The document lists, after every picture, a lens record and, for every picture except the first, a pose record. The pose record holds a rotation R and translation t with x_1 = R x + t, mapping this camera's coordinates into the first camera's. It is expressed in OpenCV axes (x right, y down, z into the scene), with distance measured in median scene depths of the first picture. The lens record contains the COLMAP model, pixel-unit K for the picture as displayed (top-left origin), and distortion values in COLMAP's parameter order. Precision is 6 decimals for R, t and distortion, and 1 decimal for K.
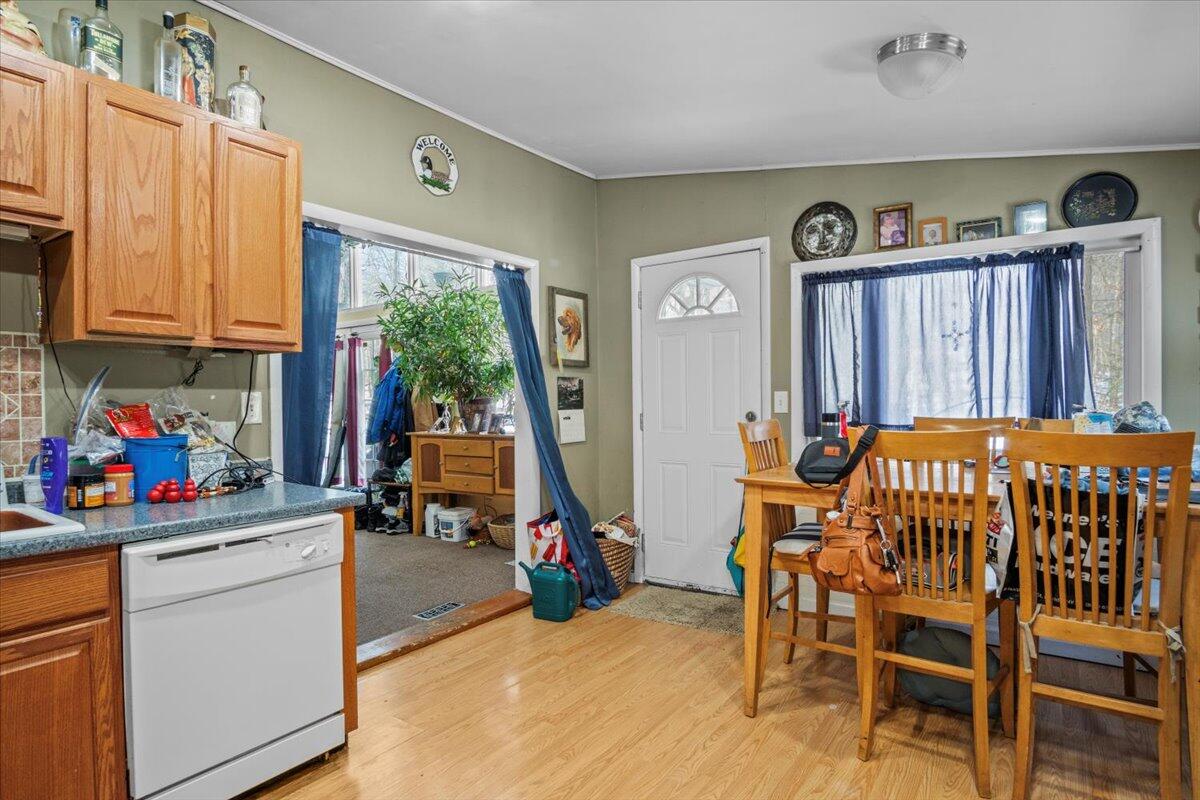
lens RADIAL K [[645.6, 0, 596.6], [0, 645.6, 400.3], [0, 0, 1]] dist [-0.002119, 0.001775]
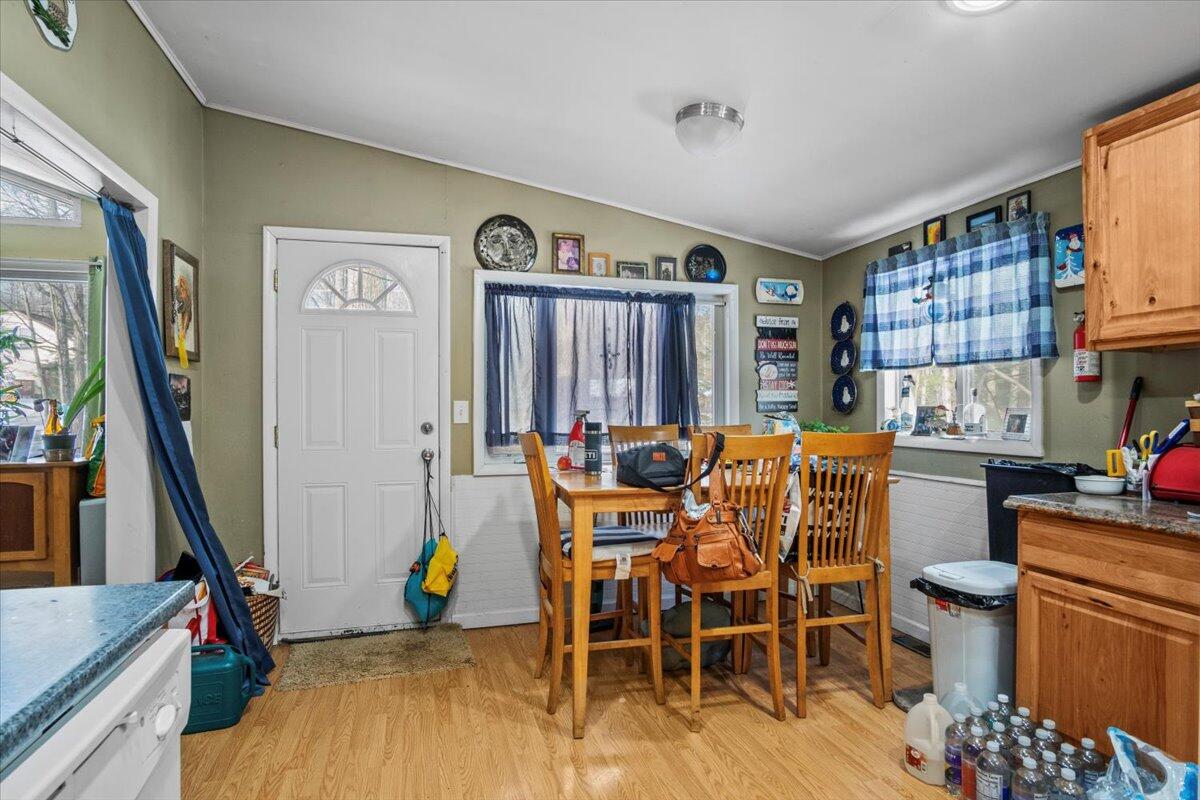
lens RADIAL K [[645.6, 0, 594.2], [0, 645.6, 401.8], [0, 0, 1]] dist [-0.002119, 0.001775]
pose [[0.642157, 0.016673, 0.766392, -0.352469], [-0.003900, 0.999822, -0.018483, 0.005293], [-0.766563, 0.008880, 0.642108, 0.258501]]
